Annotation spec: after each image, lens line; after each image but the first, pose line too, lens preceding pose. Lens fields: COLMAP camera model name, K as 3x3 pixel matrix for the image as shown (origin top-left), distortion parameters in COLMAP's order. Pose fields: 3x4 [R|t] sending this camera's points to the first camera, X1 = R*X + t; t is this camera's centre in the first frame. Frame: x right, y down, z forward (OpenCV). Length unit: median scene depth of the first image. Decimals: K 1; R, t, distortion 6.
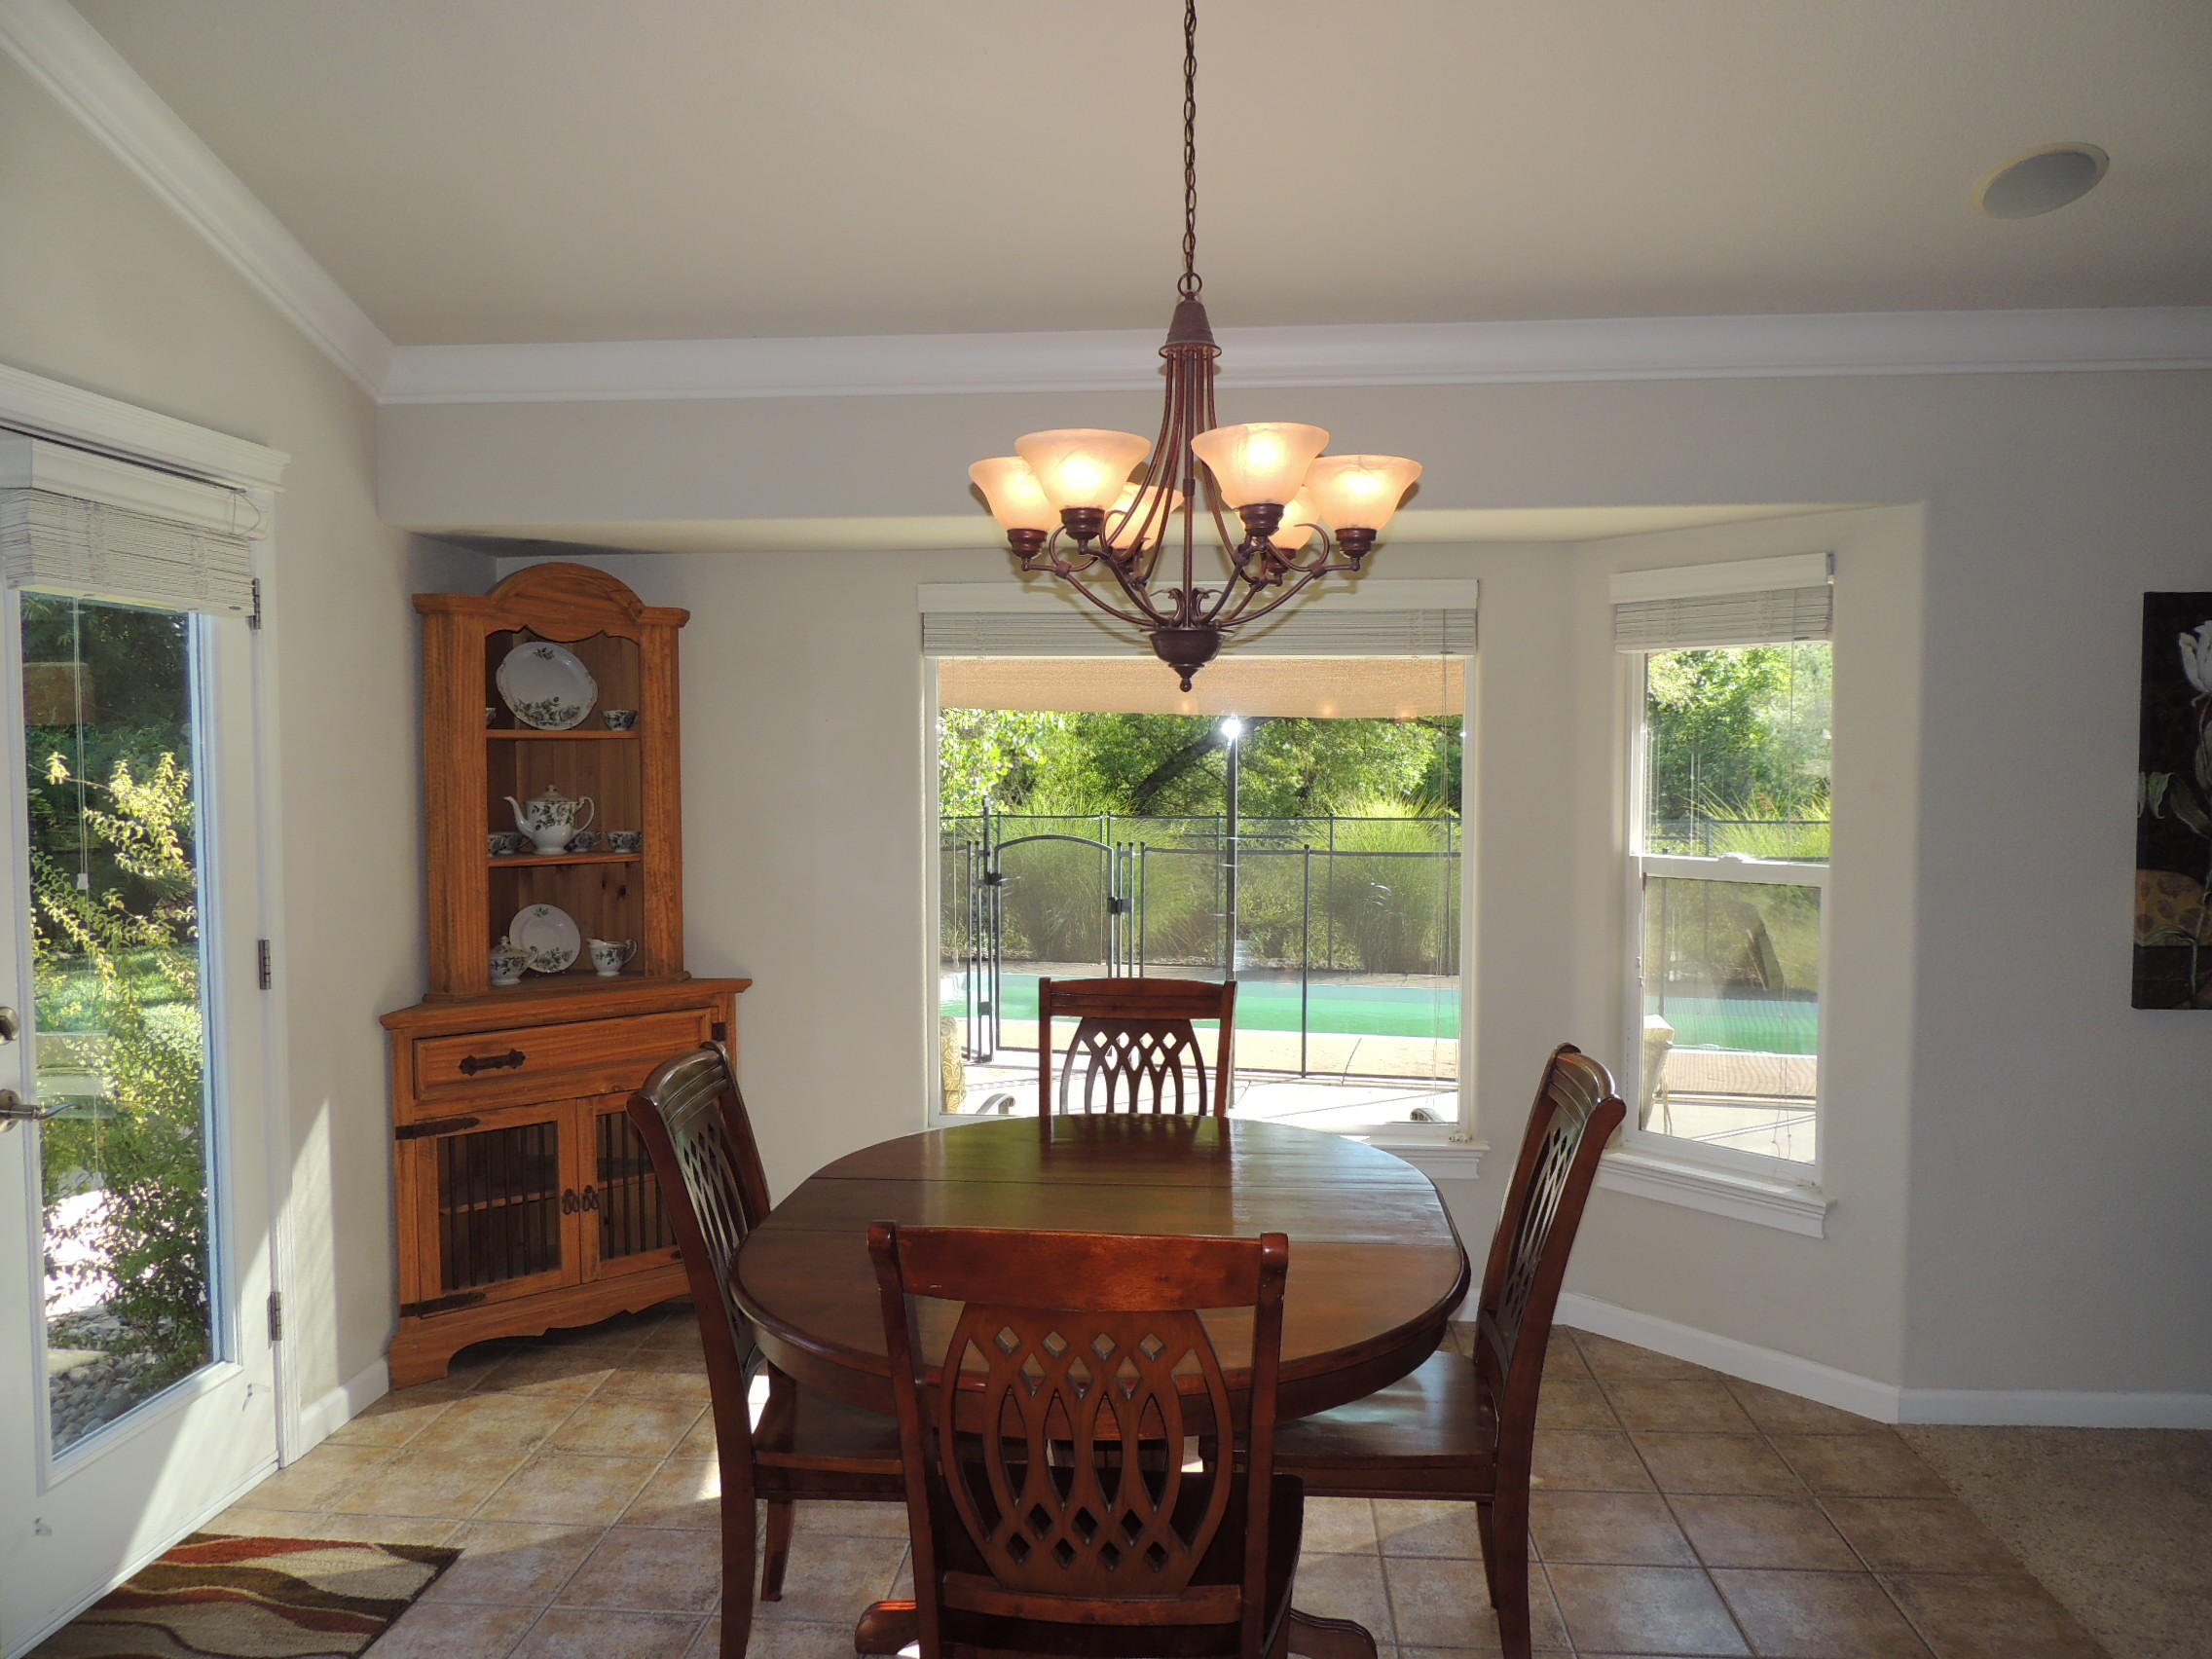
lens RADIAL K [[1581.3, 0, 1109.9], [0, 1581.3, 825.4], [0, 0, 1]] dist [-0.020733, 0.009103]
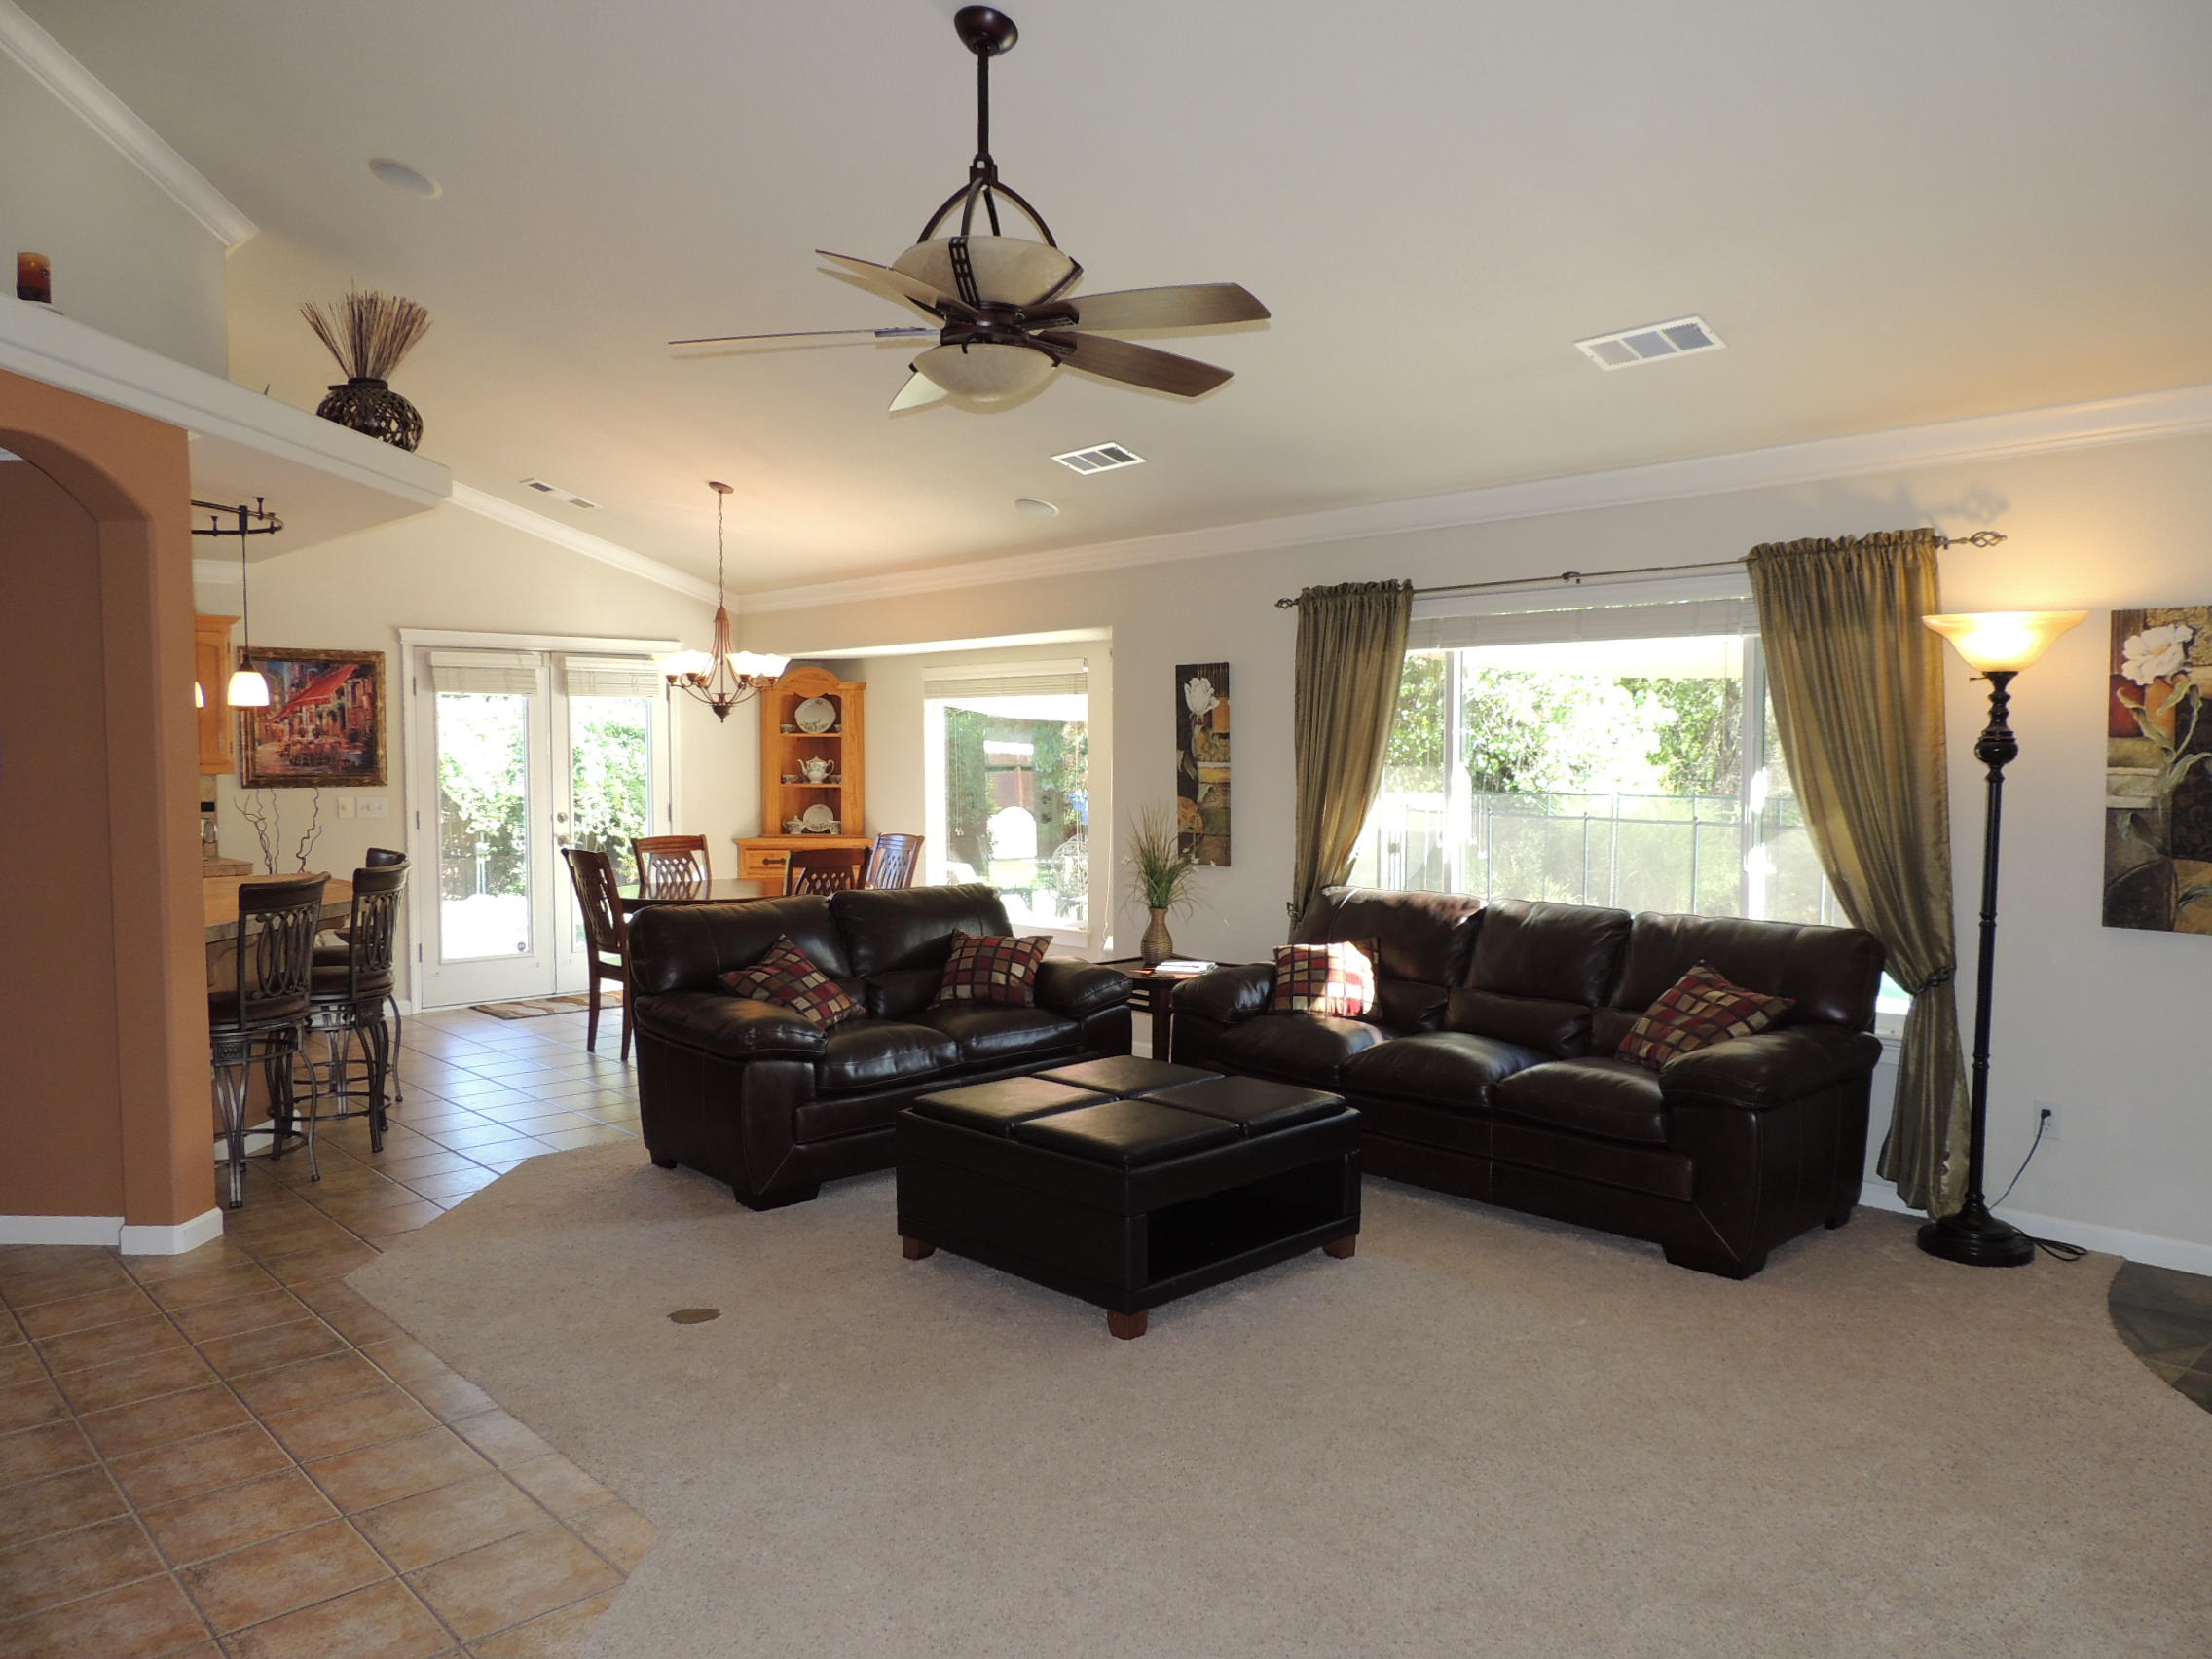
lens RADIAL K [[1590.8, 0, 1152.3], [0, 1590.8, 830.0], [0, 0, 1]] dist [-0.038224, -0.001987]
pose [[0.751680, 0.034054, -0.658648, 1.803837], [-0.029146, 0.999406, 0.018409, 0.031765], [0.658884, 0.005359, 0.752226, -0.564017]]
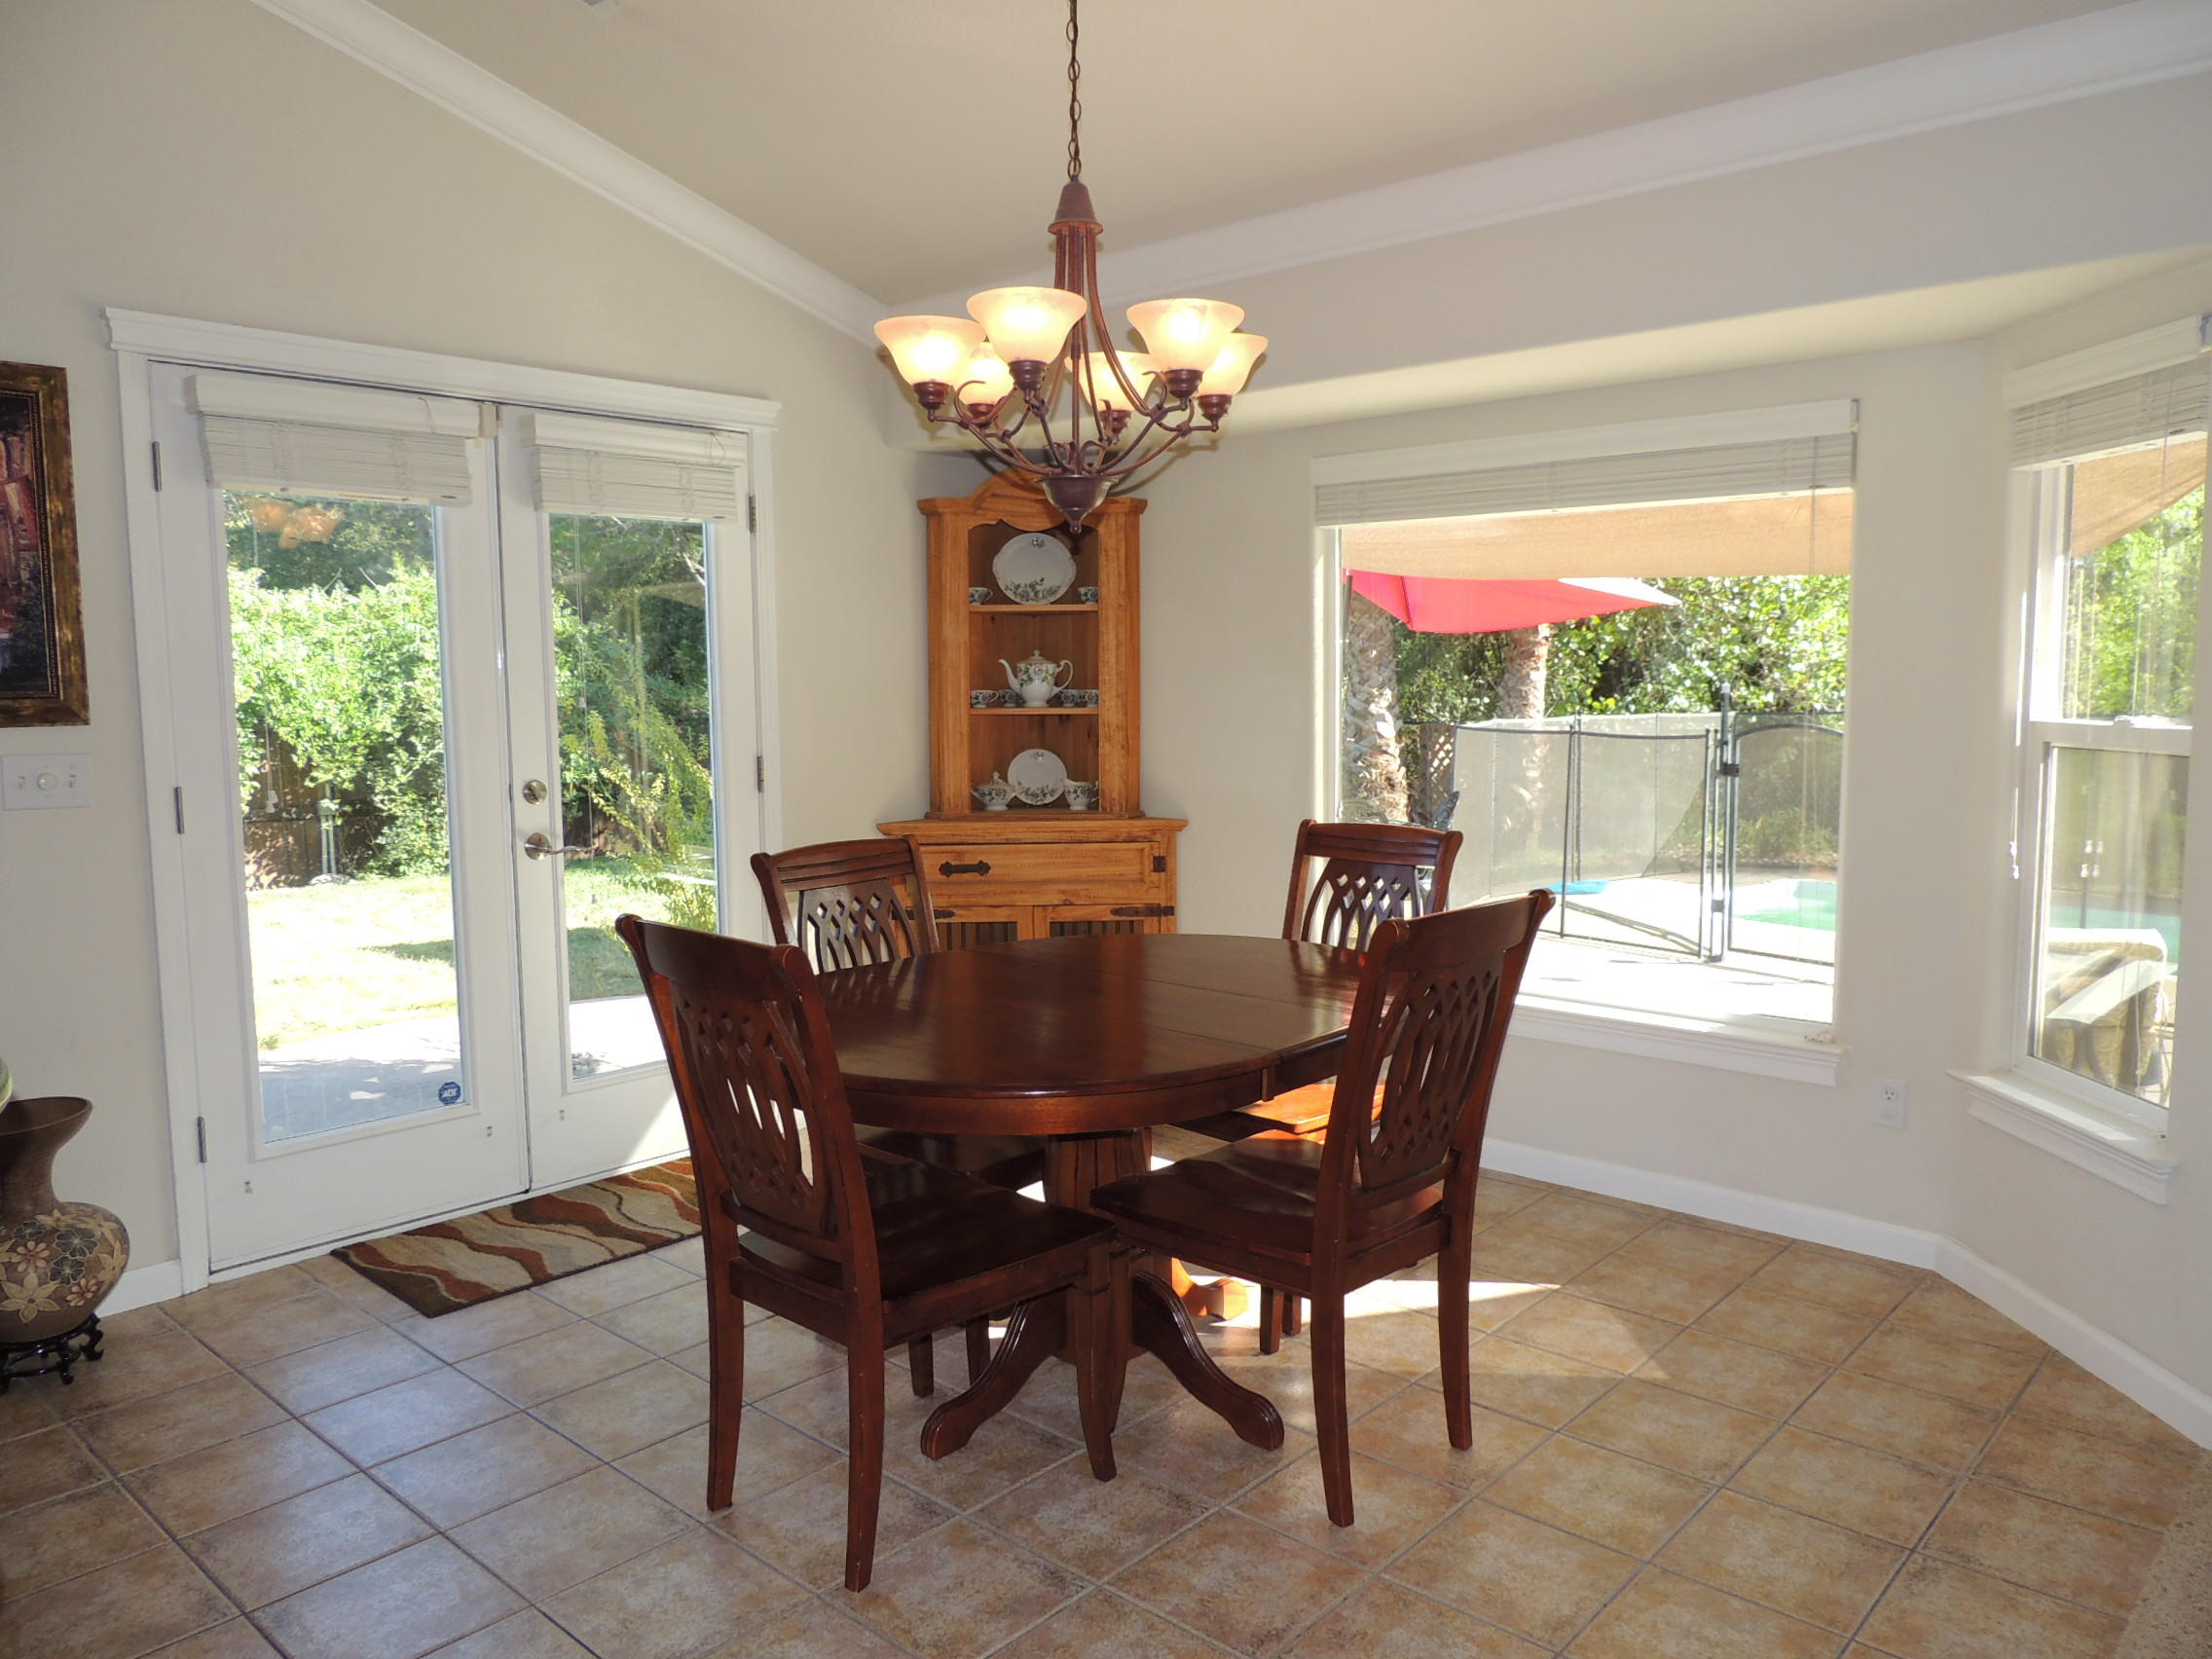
lens RADIAL K [[1581.3, 0, 1109.9], [0, 1581.3, 825.4], [0, 0, 1]] dist [-0.020733, 0.009103]
pose [[0.792330, 0.053984, -0.607700, 0.471492], [-0.019021, 0.997779, 0.063835, 0.031956], [0.609797, -0.039019, 0.791597, 0.065231]]
